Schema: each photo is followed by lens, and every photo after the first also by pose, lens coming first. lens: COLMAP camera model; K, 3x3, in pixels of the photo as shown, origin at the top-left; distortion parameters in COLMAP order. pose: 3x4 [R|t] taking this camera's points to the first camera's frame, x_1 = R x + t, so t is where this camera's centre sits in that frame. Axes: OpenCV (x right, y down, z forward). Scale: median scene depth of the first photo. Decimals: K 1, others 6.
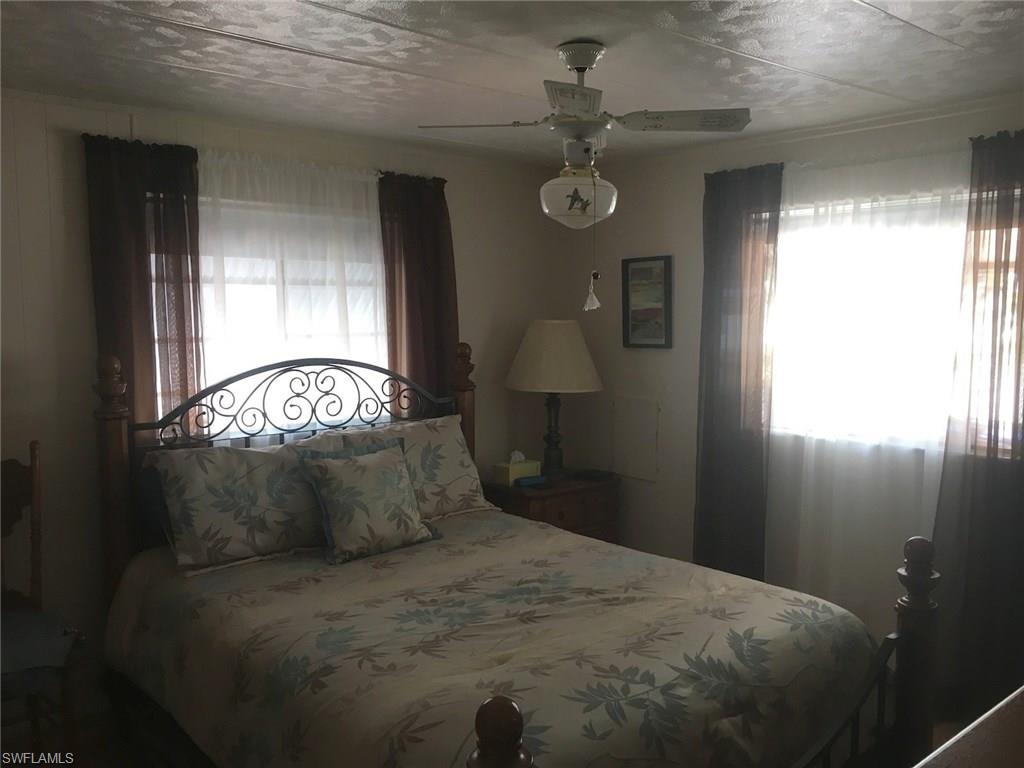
lens RADIAL K [[870.3, 0, 510.1], [0, 870.3, 379.7], [0, 0, 1]] dist [0.035396, -0.013172]
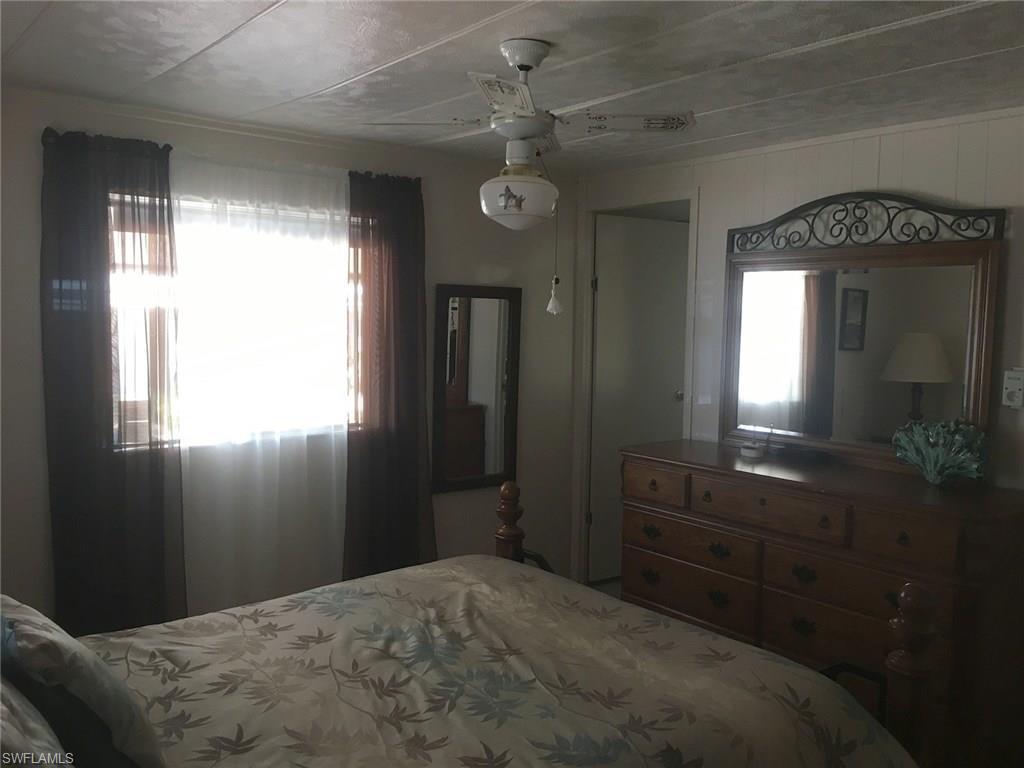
lens RADIAL K [[870.3, 0, 510.0], [0, 870.3, 390.1], [0, 0, 1]] dist [0.035396, -0.013172]
pose [[0.022565, -0.090656, 0.995627, -0.700838], [0.066248, 0.993827, 0.088991, -0.067144], [-0.997548, 0.063950, 0.028431, 0.766384]]
